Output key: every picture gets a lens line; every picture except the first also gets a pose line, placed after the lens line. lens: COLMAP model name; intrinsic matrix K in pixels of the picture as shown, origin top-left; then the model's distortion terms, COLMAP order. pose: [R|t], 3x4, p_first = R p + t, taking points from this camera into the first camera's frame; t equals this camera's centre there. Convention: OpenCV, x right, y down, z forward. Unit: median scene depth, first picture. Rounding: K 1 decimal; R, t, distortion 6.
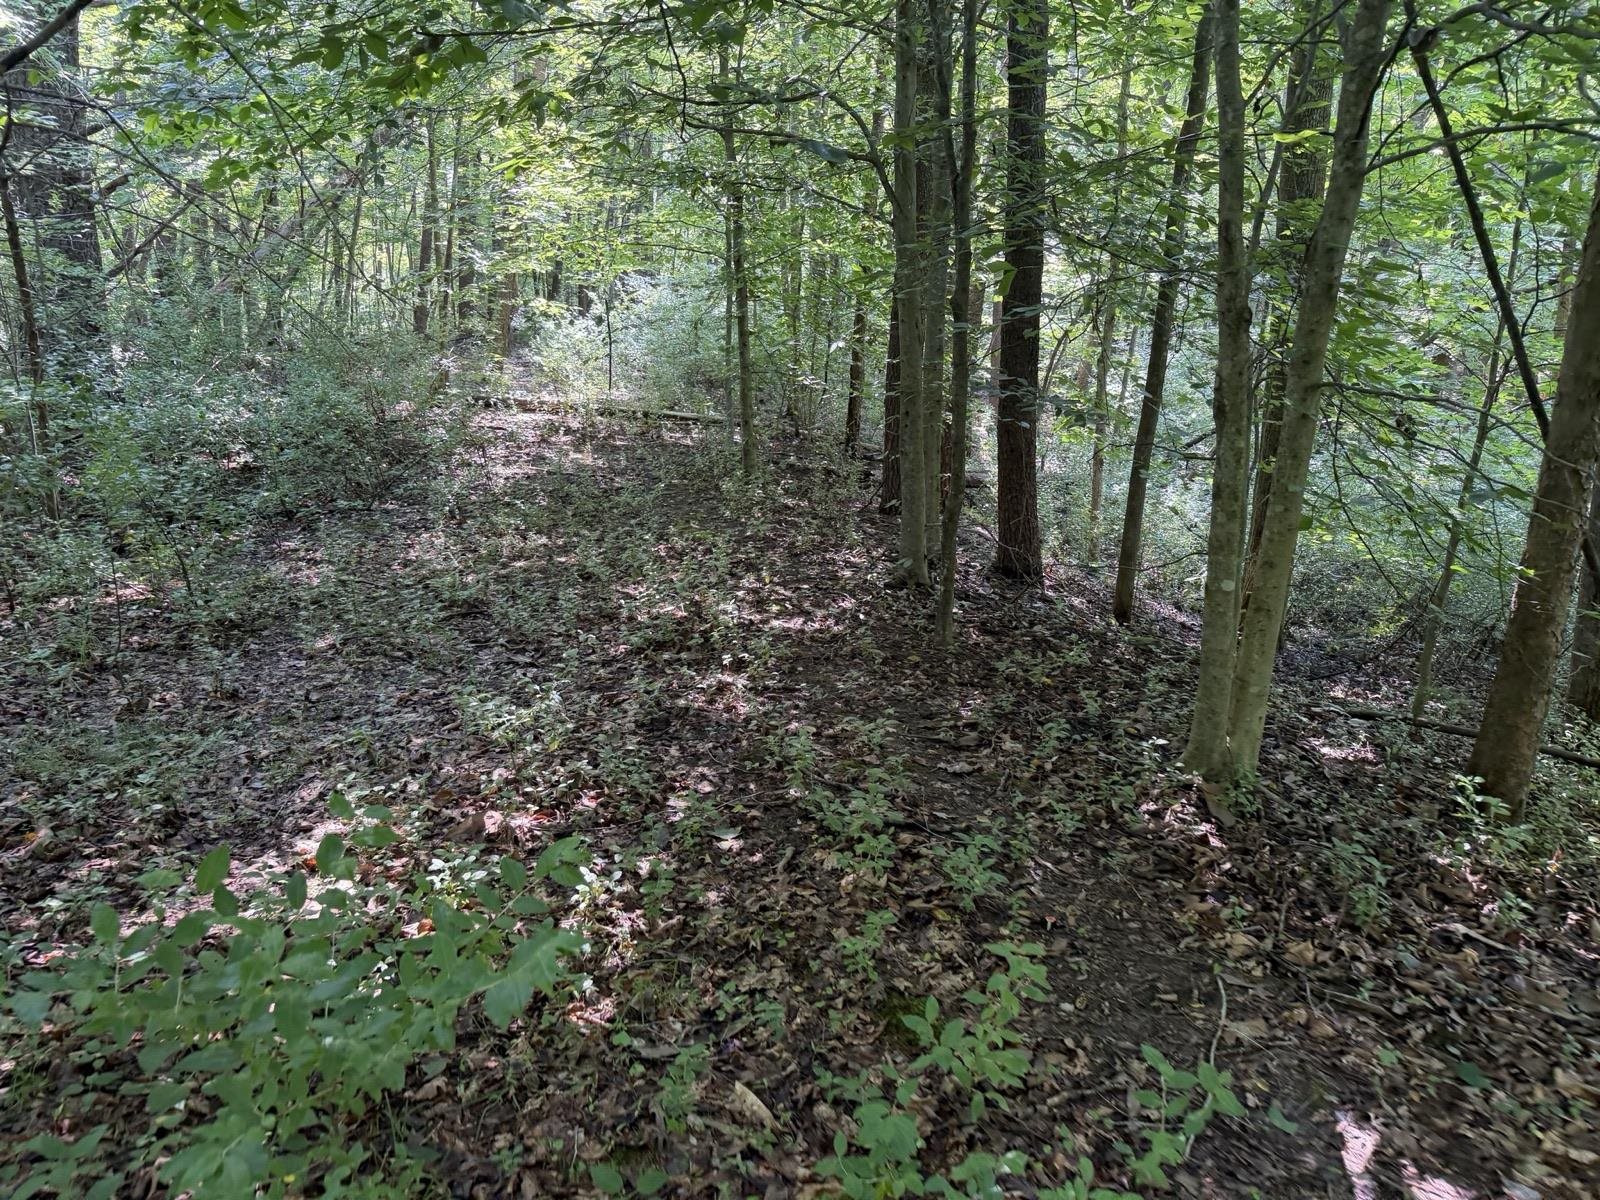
lens RADIAL K [[997.4, 0, 800.0], [0, 997.4, 600.0], [0, 0, 1]] dist [0.005001, -0.038451]
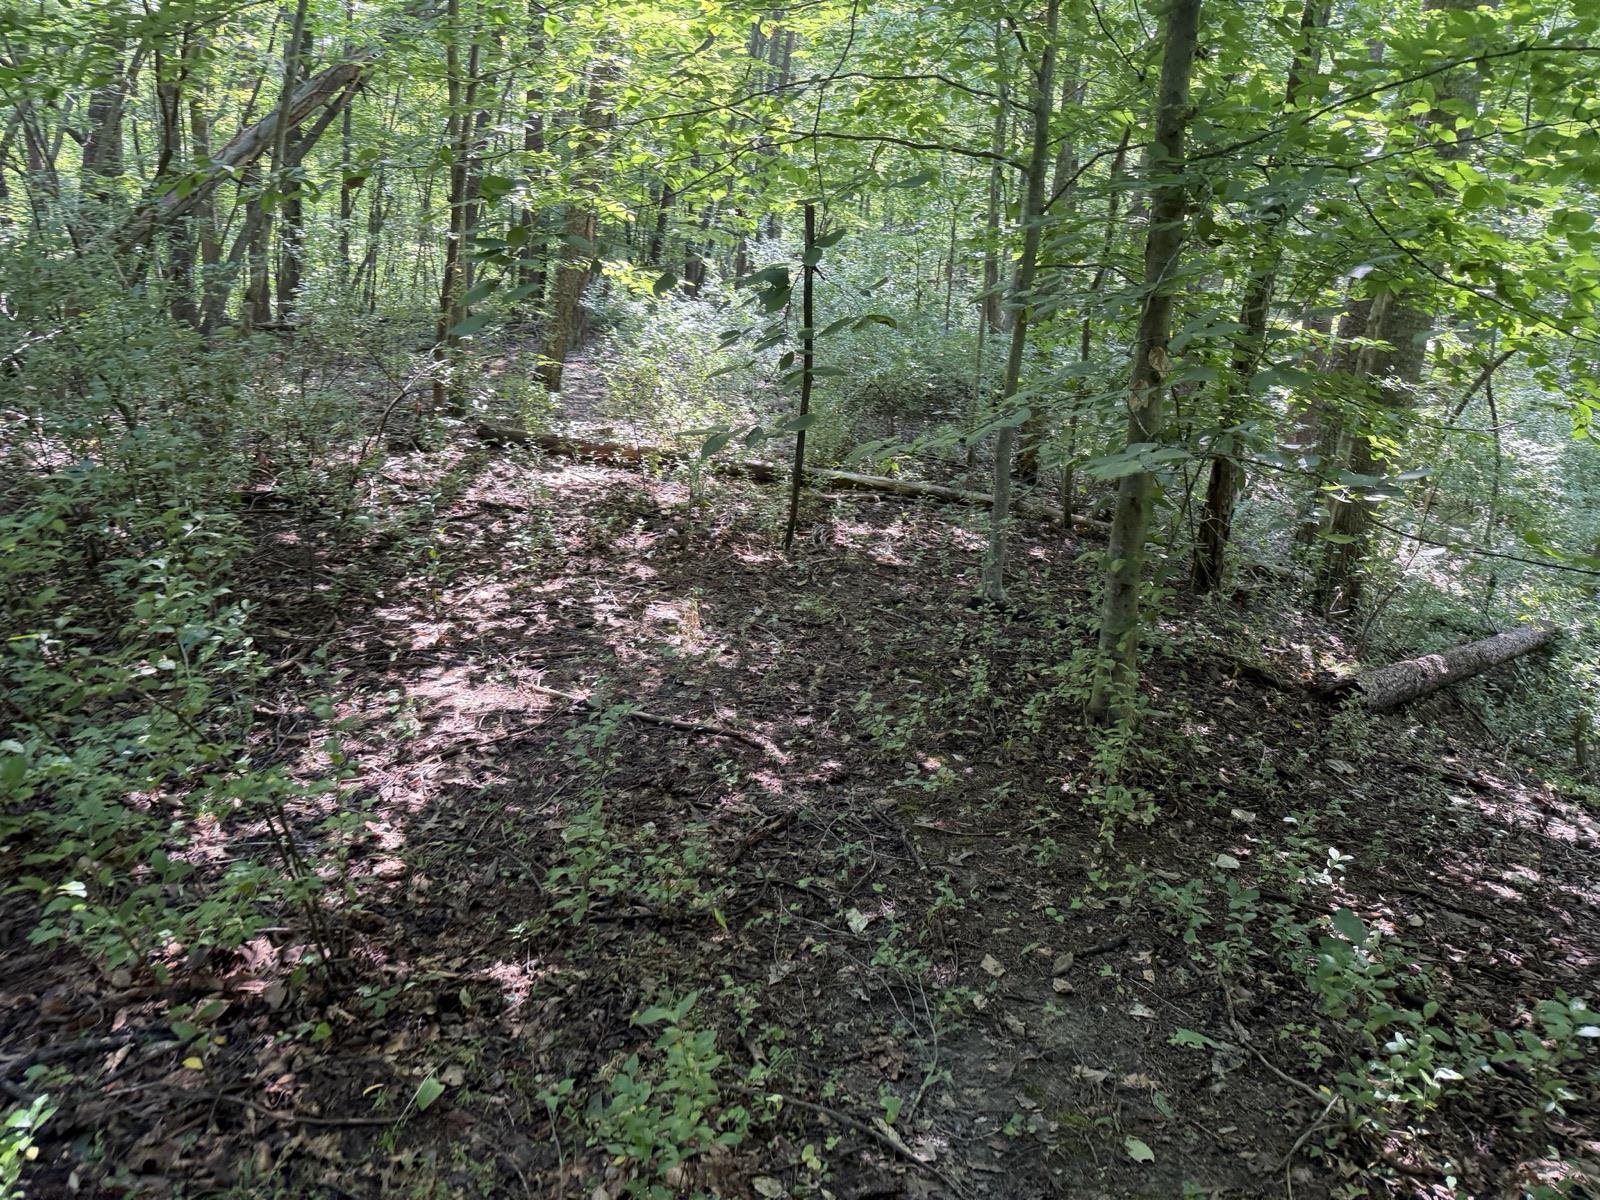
lens RADIAL K [[997.4, 0, 800.0], [0, 997.4, 600.0], [0, 0, 1]] dist [0.005001, -0.038451]
pose [[0.994751, 0.070971, -0.073716, -0.113301], [-0.071189, 0.997463, -0.000336, -0.124860], [0.073505, 0.005582, 0.997279, 0.479715]]
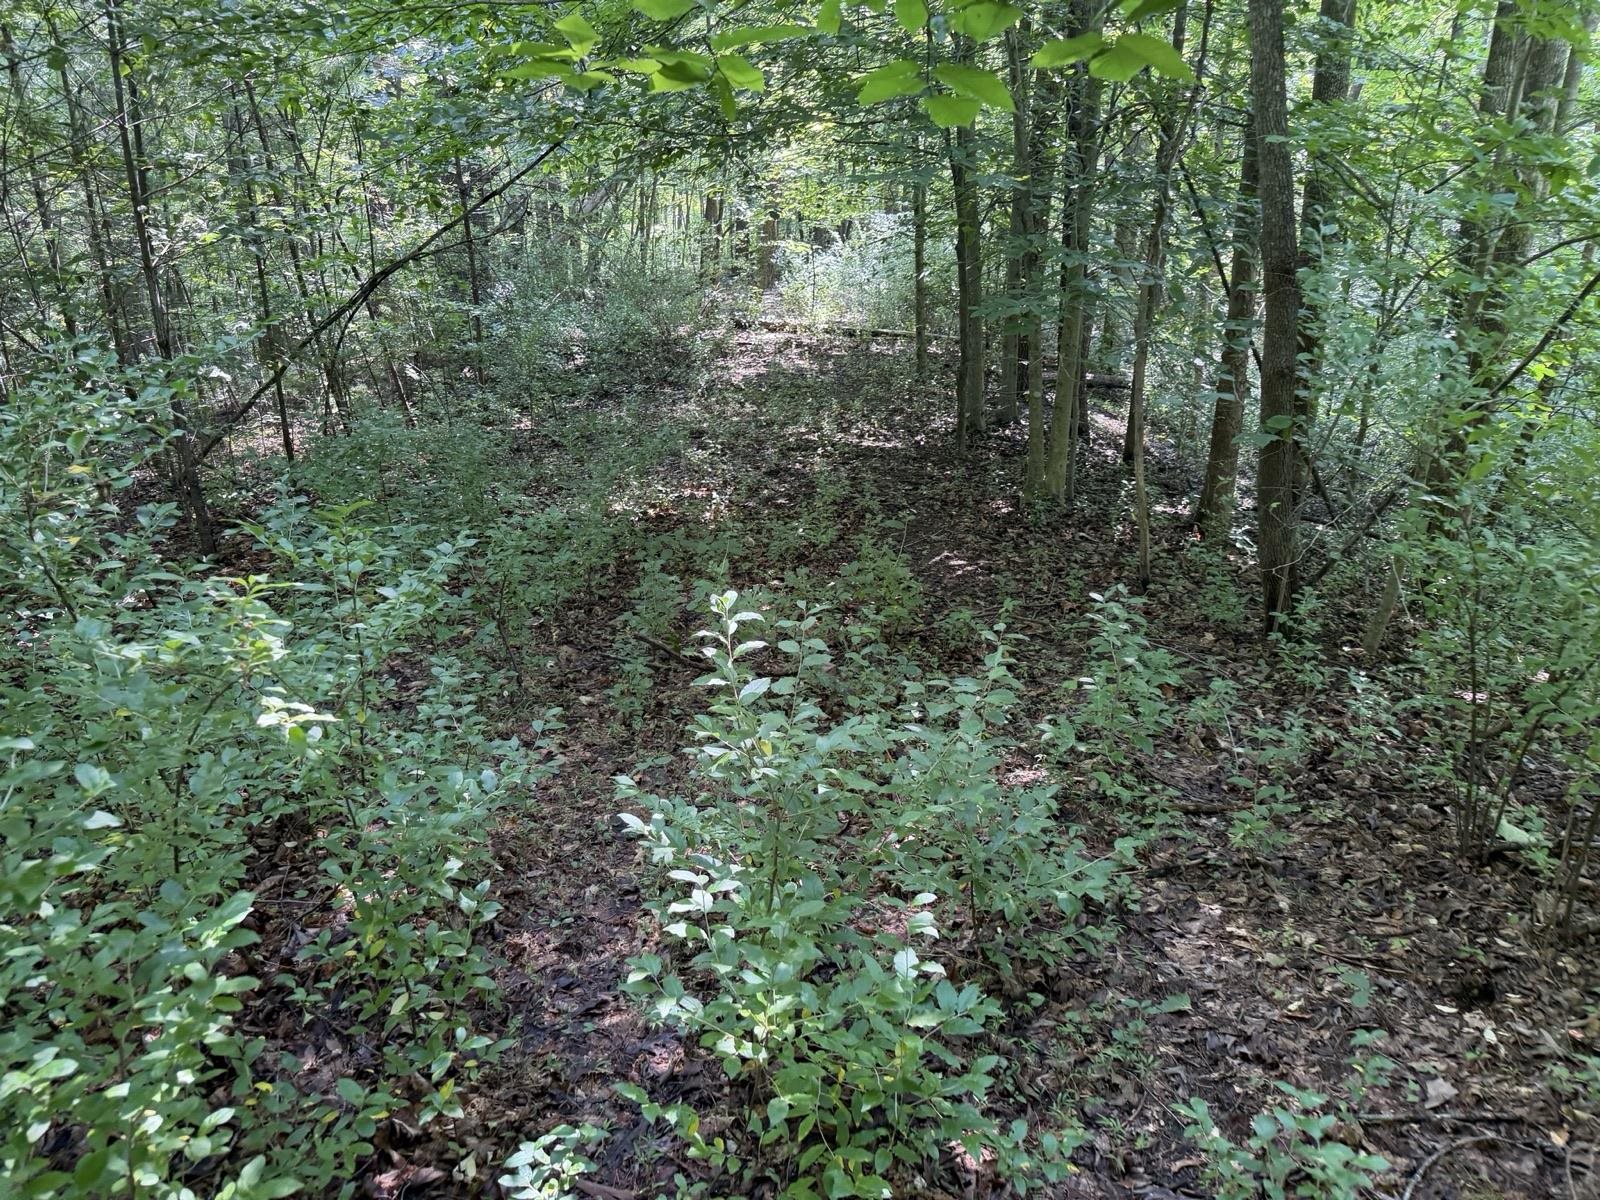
lens RADIAL K [[997.4, 0, 800.0], [0, 997.4, 600.0], [0, 0, 1]] dist [0.005001, -0.038451]
pose [[0.963291, 0.061116, -0.261409, 0.117268], [-0.043931, 0.996502, 0.071091, 0.062786], [0.264839, -0.056997, 0.962607, -0.246765]]
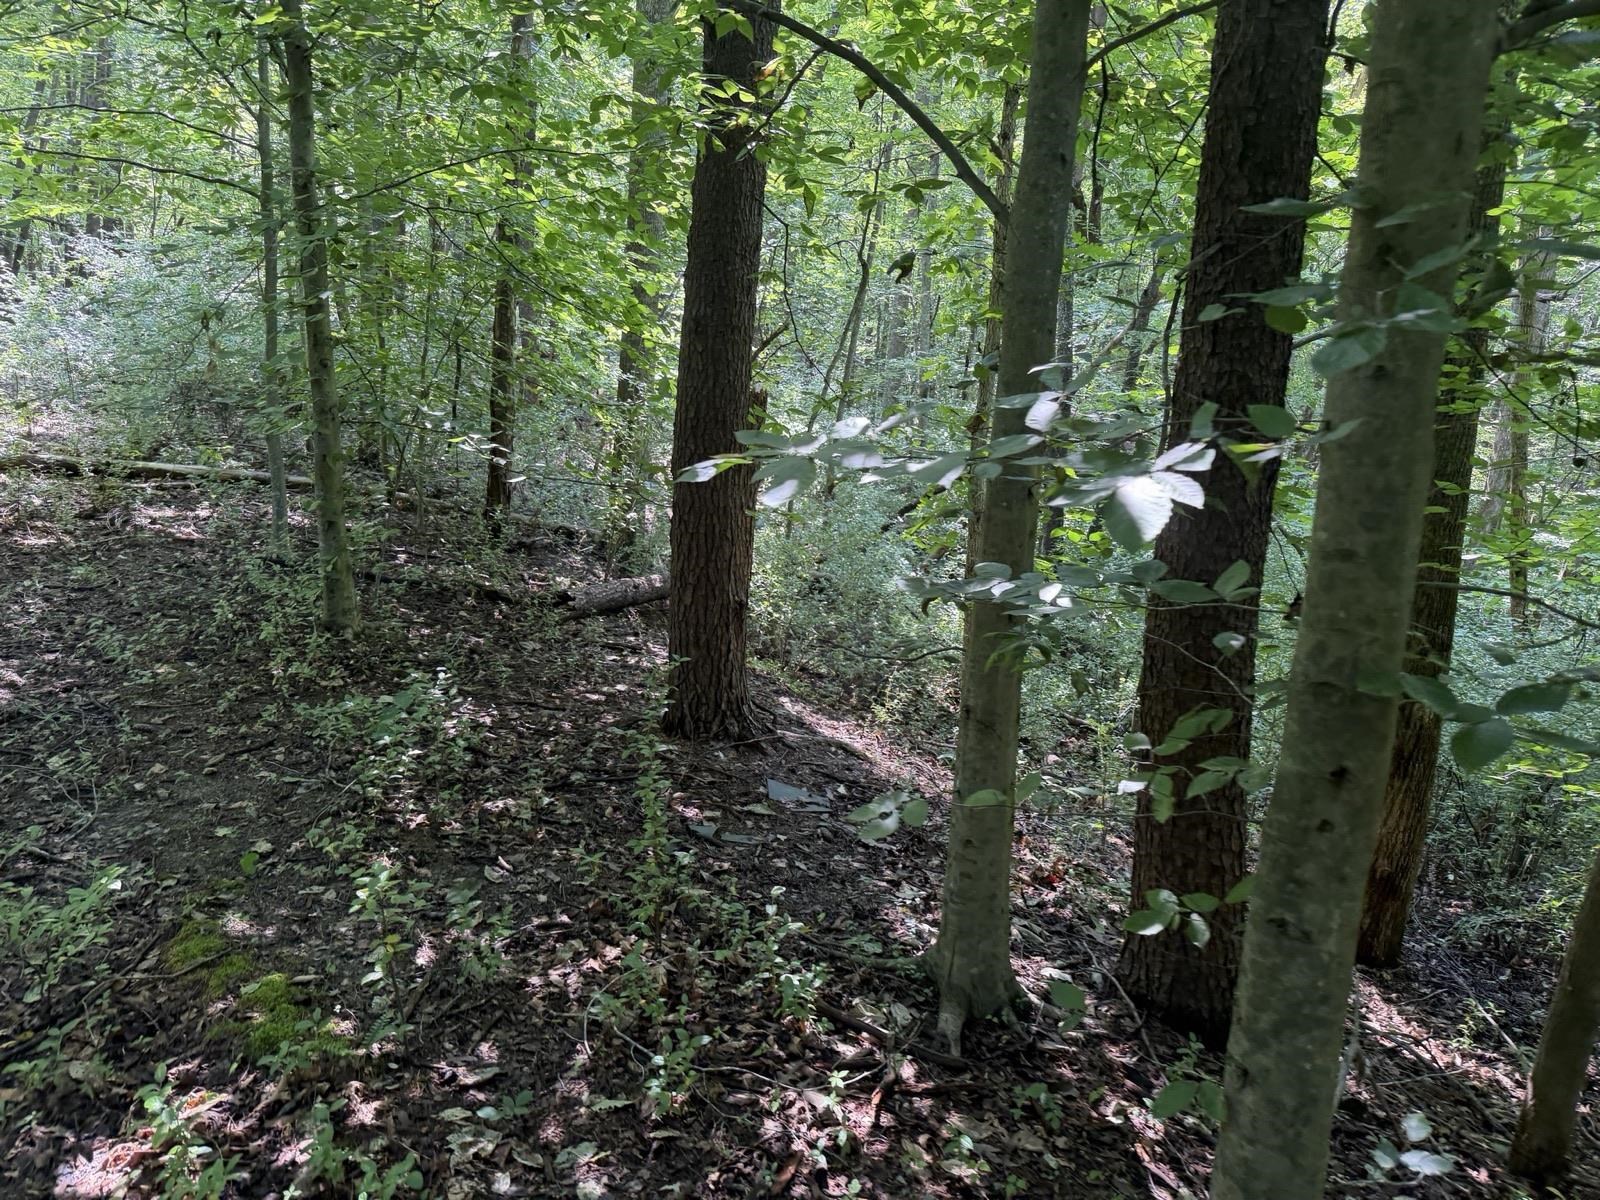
lens RADIAL K [[997.4, 0, 800.0], [0, 997.4, 600.0], [0, 0, 1]] dist [0.005001, -0.038451]
pose [[0.903318, -0.033504, 0.427662, -0.041916], [0.042427, 0.999035, -0.011347, -0.093861], [-0.426869, 0.028395, 0.903868, 0.349303]]
